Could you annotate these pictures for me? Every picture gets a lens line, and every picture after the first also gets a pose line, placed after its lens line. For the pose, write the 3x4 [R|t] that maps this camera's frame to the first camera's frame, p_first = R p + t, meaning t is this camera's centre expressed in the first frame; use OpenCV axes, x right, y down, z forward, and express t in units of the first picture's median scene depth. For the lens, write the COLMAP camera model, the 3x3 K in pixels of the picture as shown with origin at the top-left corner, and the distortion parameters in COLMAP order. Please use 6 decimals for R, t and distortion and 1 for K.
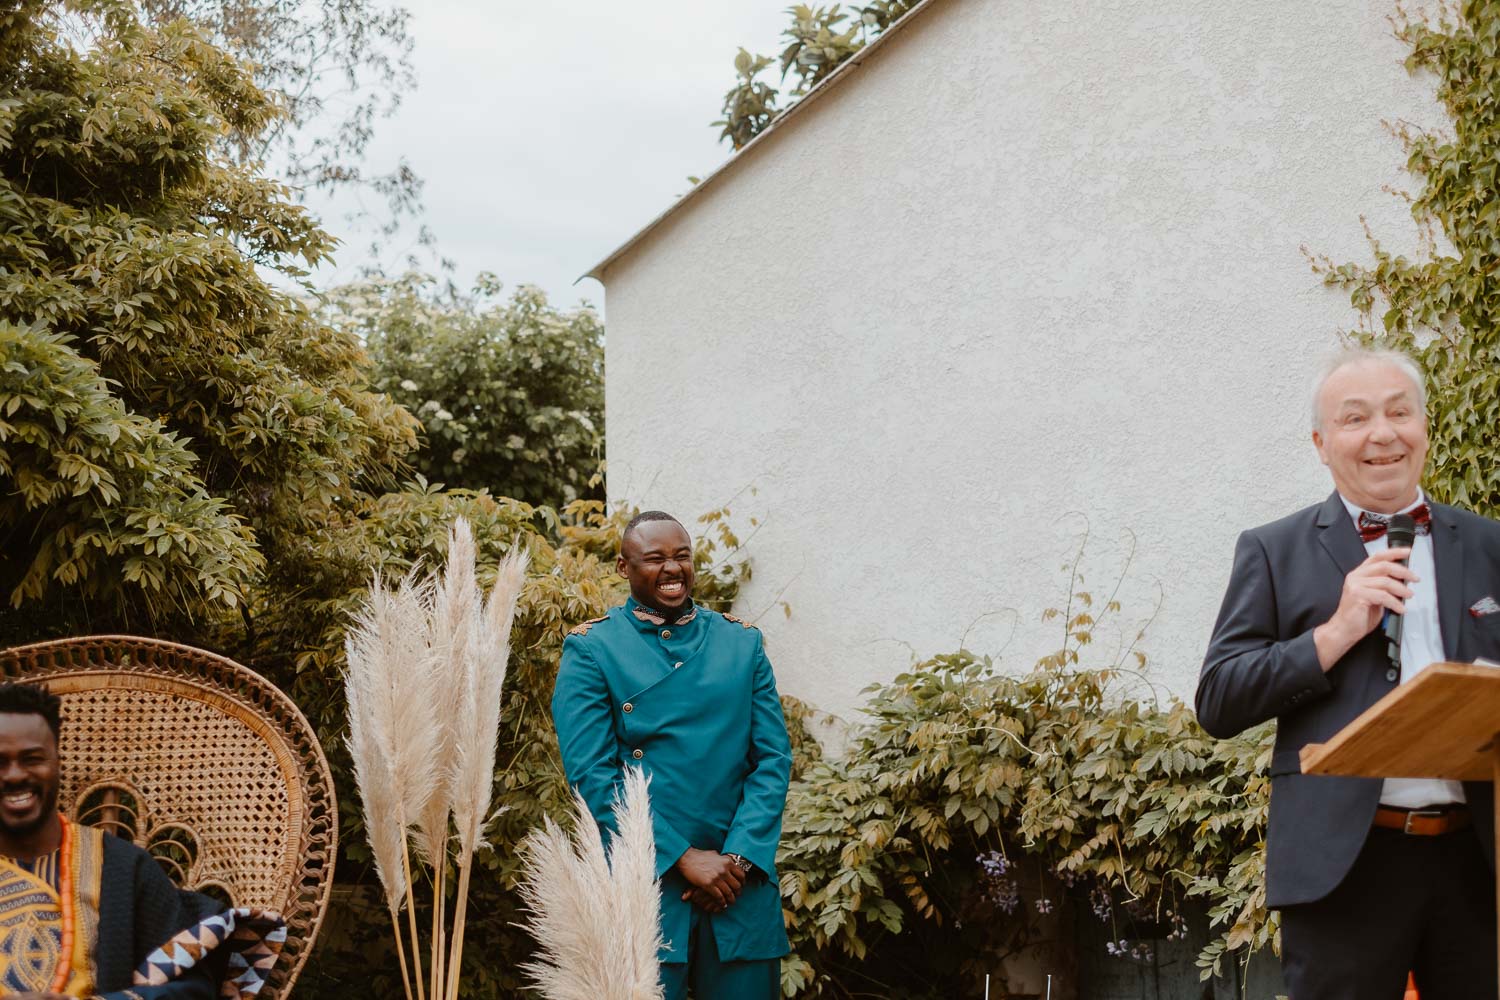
lens RADIAL K [[2341.2, 0, 731.2], [0, 2341.2, 466.9], [0, 0, 1]] dist [-0.005442, 0.000000]
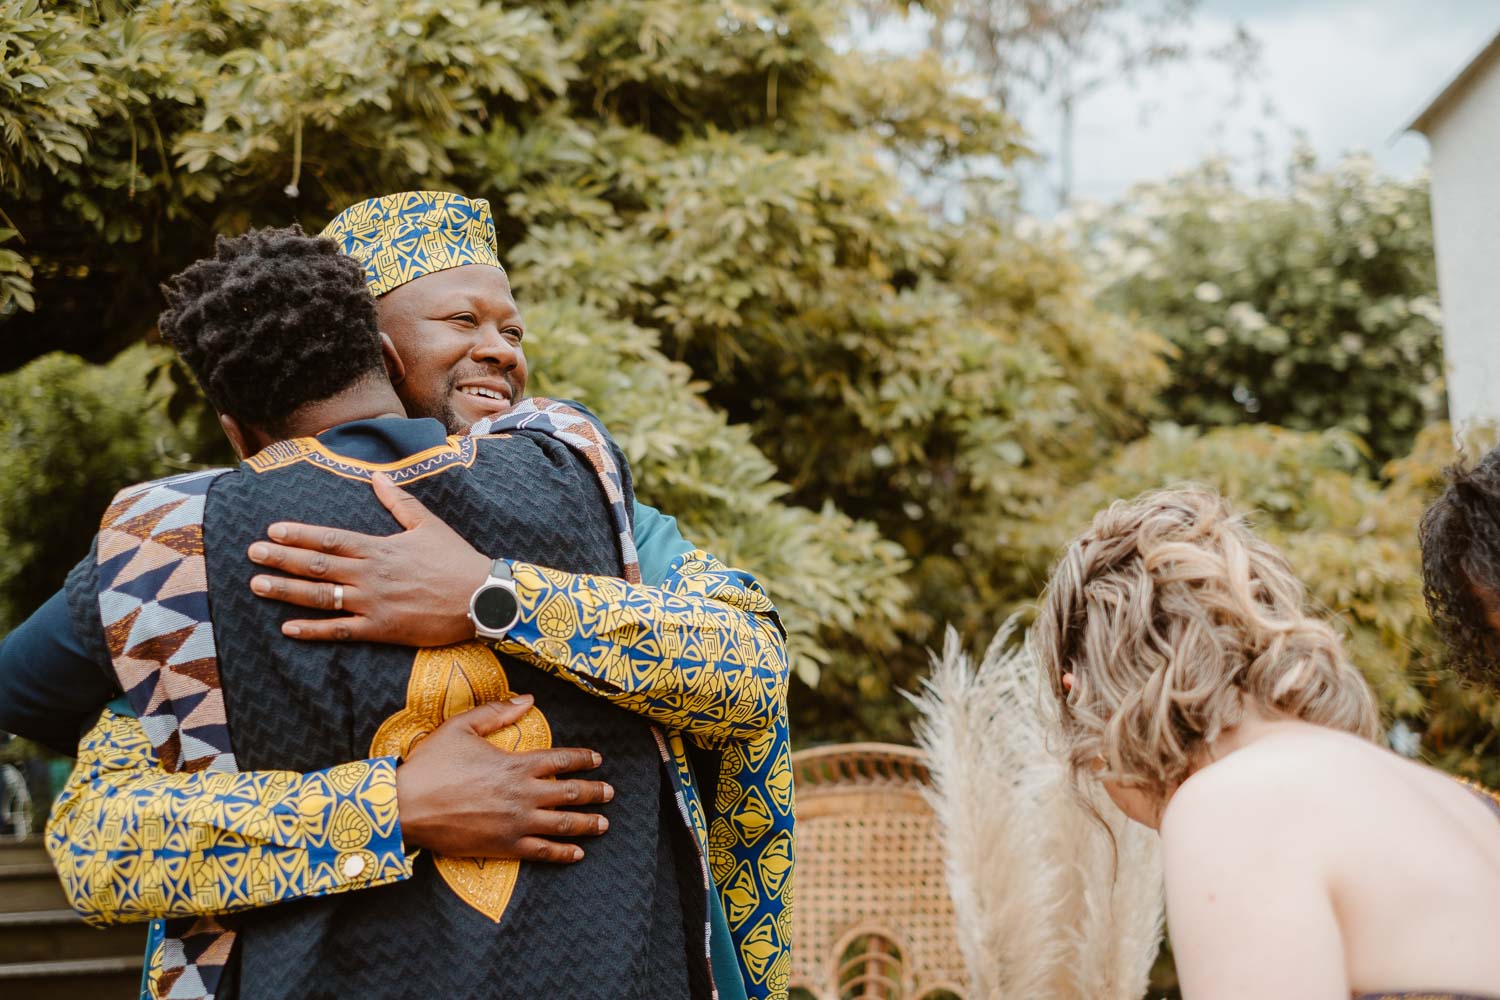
lens RADIAL K [[2341.2, 0, 749.9], [0, 2341.2, 508.3], [0, 0, 1]] dist [-0.005442, 0.000000]
pose [[0.921174, -0.076211, -0.381615, 0.039189], [0.100927, 0.993869, 0.045143, -0.019985], [0.375835, -0.080100, 0.923218, 0.261839]]
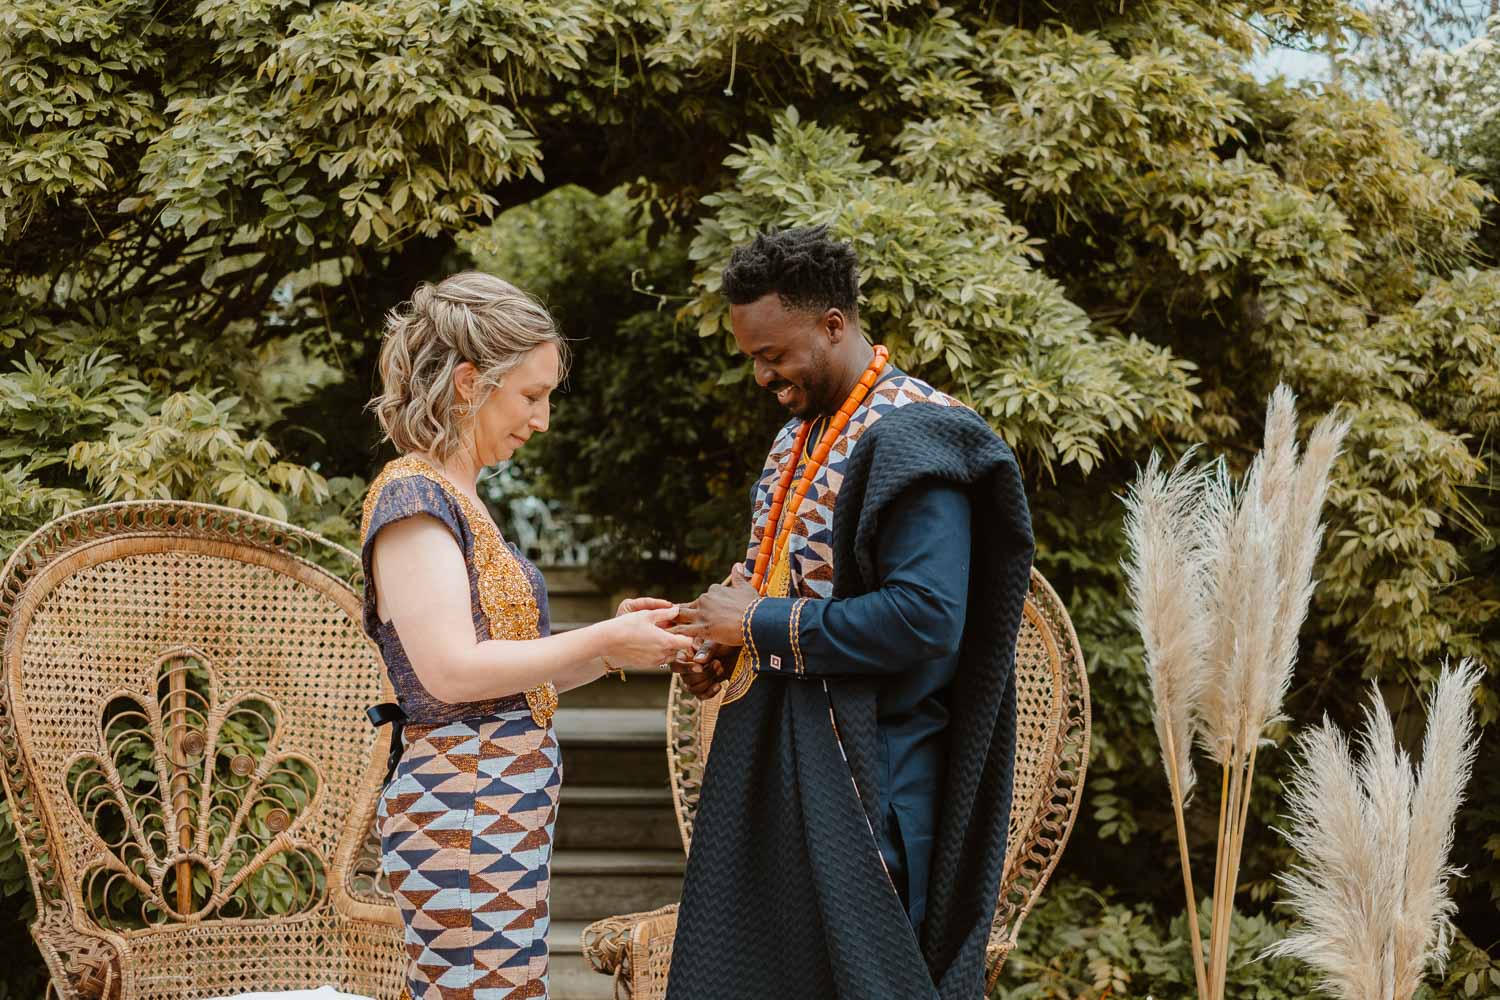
lens RADIAL K [[2341.2, 0, 769.0], [0, 2341.2, 491.9], [0, 0, 1]] dist [-0.005442, 0.000000]
pose [[0.820513, 0.002151, -0.571624, 0.190293], [0.085199, 0.988363, 0.126014, -0.053088], [0.565243, -0.152098, 0.810782, 0.101917]]
